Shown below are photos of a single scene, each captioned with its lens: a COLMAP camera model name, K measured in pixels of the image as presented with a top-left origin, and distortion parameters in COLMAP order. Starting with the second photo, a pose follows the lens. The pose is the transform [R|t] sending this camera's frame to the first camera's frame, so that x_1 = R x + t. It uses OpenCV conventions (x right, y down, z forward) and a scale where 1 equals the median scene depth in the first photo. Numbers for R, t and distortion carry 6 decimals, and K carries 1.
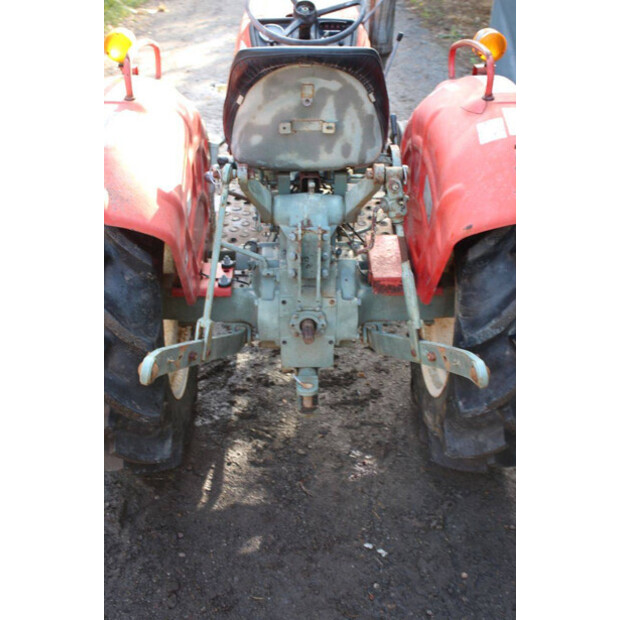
lens RADIAL K [[758.5, 0, 306.8], [0, 758.5, 310.1], [0, 0, 1]] dist [0.021612, 0.000000]
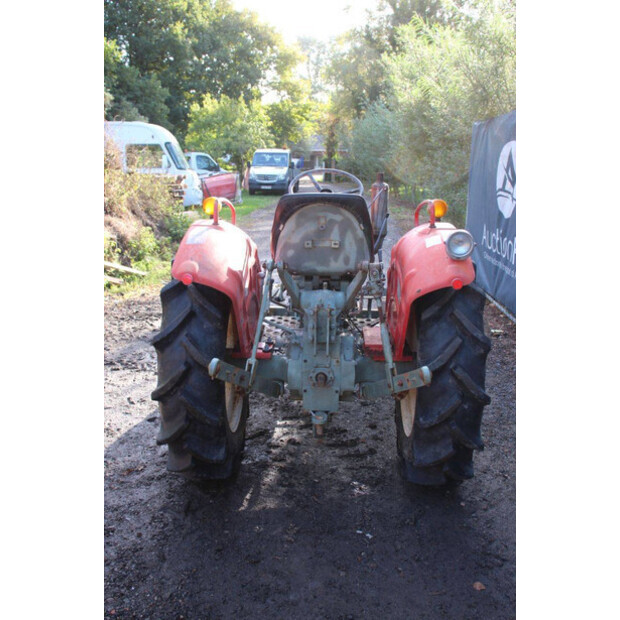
lens RADIAL K [[607.1, 0, 308.4], [0, 607.1, 313.0], [0, 0, 1]] dist [-0.049503, 0.000000]
pose [[0.998075, 0.017573, -0.059483, 0.049330], [-0.034269, 0.955597, -0.292677, 0.269622], [0.051699, 0.294152, 0.954359, -0.186462]]
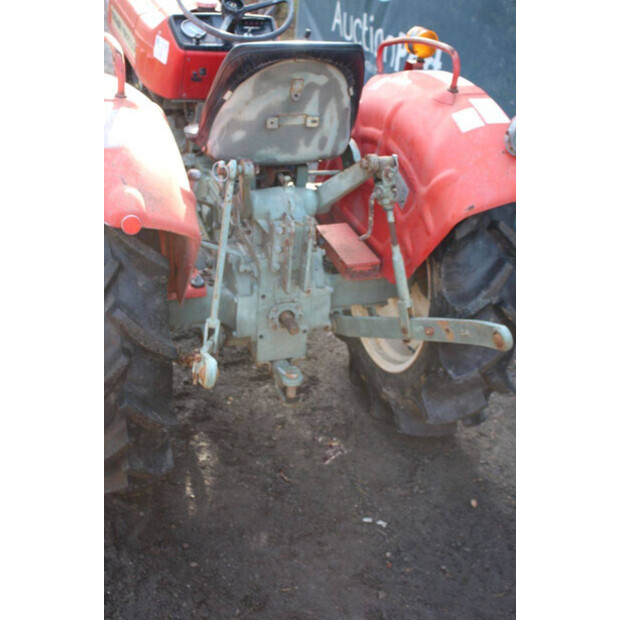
lens RADIAL K [[758.5, 0, 308.1], [0, 758.5, 309.7], [0, 0, 1]] dist [0.021612, 0.000000]
pose [[0.946922, -0.101469, 0.305029, -0.304480], [0.101283, 0.994721, 0.016478, -0.003925], [-0.305090, 0.015291, 0.952201, 0.025348]]
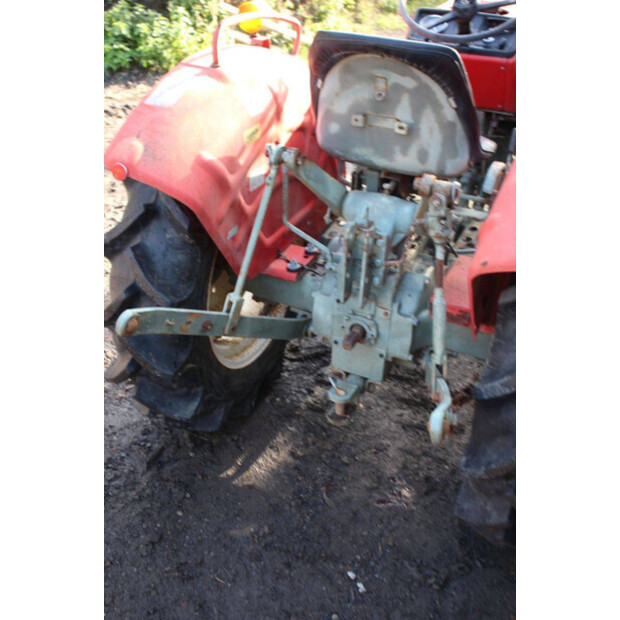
lens RADIAL K [[758.5, 0, 305.8], [0, 758.5, 310.0], [0, 0, 1]] dist [0.021612, 0.000000]
pose [[0.896357, 0.256428, -0.361648, 0.304051], [-0.252986, 0.965746, 0.057733, -0.047690], [0.364064, 0.039743, 0.930526, 0.101605]]
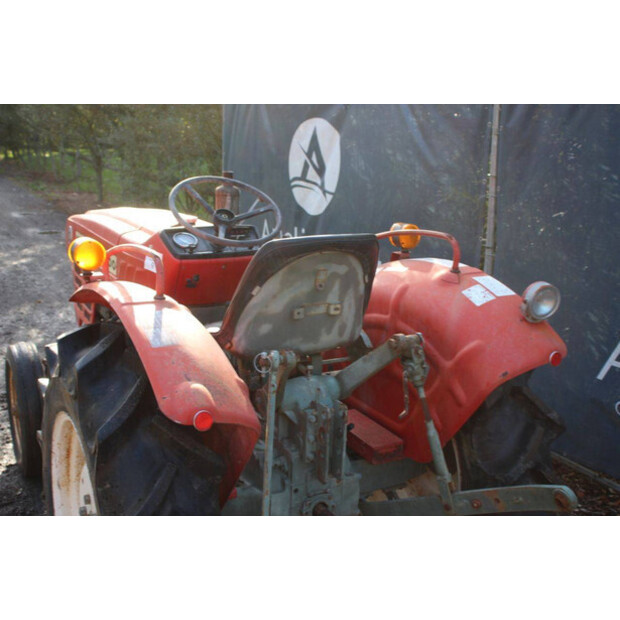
lens RADIAL K [[734.1, 0, 316.2], [0, 734.1, 326.0], [0, 0, 1]] dist [0.015822, 0.000000]
pose [[0.880031, -0.104269, 0.463329, -0.452261], [0.222370, 0.952516, -0.208004, -0.010532], [-0.419639, 0.286080, 0.861430, 0.131930]]
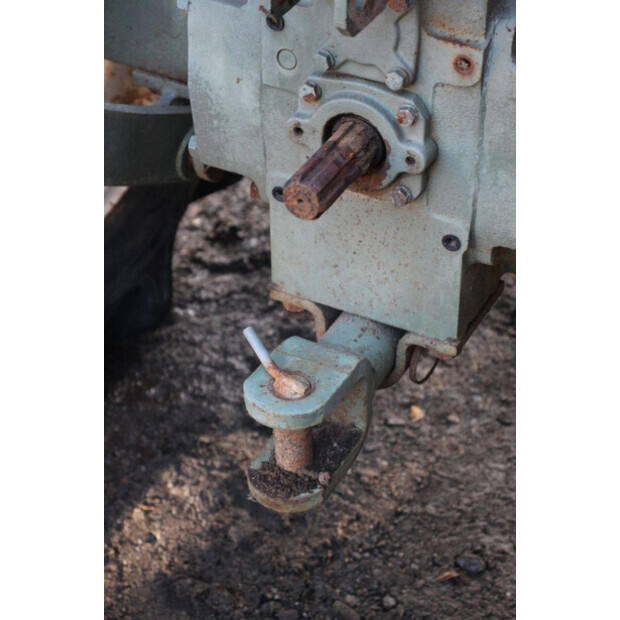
lens RADIAL K [[1459.3, 0, 310.3], [0, 1459.3, 309.4], [0, 0, 1]] dist [0.426567, 0.000000]
pose [[0.874558, 0.283241, -0.393602, 0.201351], [-0.239382, 0.958059, 0.157542, 0.000432], [0.421716, -0.043559, 0.905681, 0.627434]]
